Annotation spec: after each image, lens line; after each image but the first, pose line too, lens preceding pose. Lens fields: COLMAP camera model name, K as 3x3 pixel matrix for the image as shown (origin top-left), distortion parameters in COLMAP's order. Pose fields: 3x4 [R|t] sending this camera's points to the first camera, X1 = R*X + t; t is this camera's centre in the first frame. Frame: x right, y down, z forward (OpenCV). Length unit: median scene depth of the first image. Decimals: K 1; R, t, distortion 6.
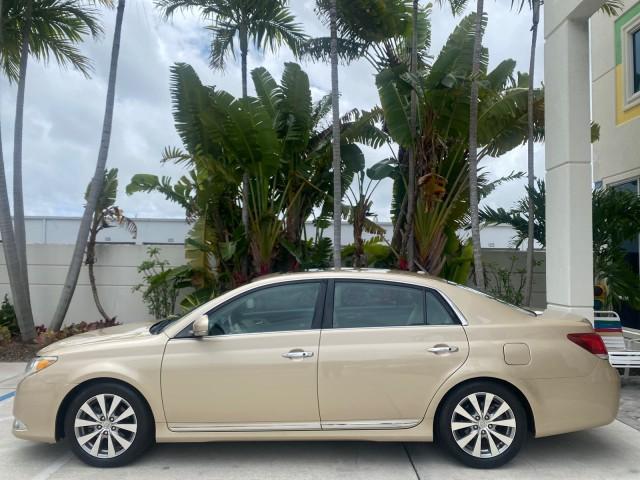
lens RADIAL K [[489.5, 0, 317.7], [0, 489.5, 239.4], [0, 0, 1]] dist [0.031170, -0.037217]
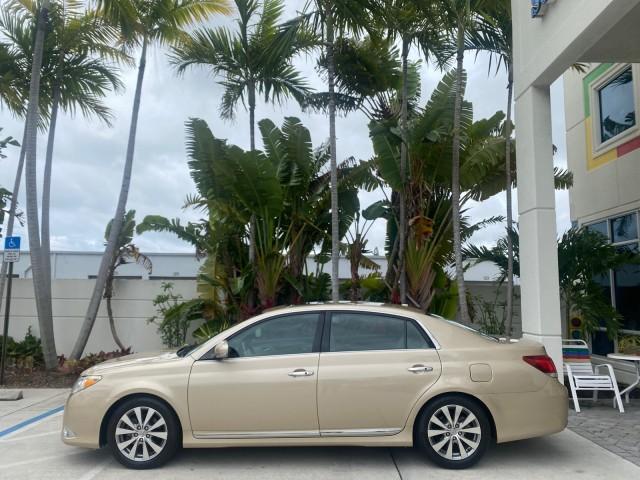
lens RADIAL K [[489.5, 0, 319.3], [0, 489.5, 238.8], [0, 0, 1]] dist [0.031170, -0.037217]
pose [[0.999998, -0.001365, 0.001225, 0.001920], [0.001443, 0.997792, -0.066394, -0.007731], [-0.001132, 0.066396, 0.997793, -0.105542]]
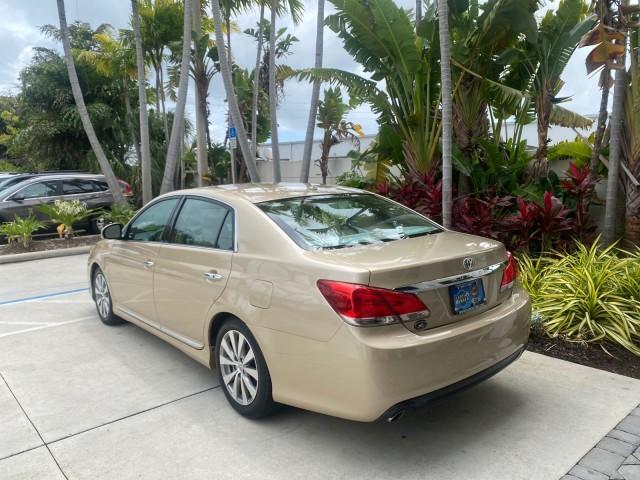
lens RADIAL K [[489.5, 0, 318.0], [0, 489.5, 239.6], [0, 0, 1]] dist [0.031170, -0.037217]
pose [[0.656430, 0.078129, -0.750330, 0.468184], [0.065039, 0.985058, 0.159470, 0.013178], [0.751578, -0.153481, 0.641540, 0.261617]]
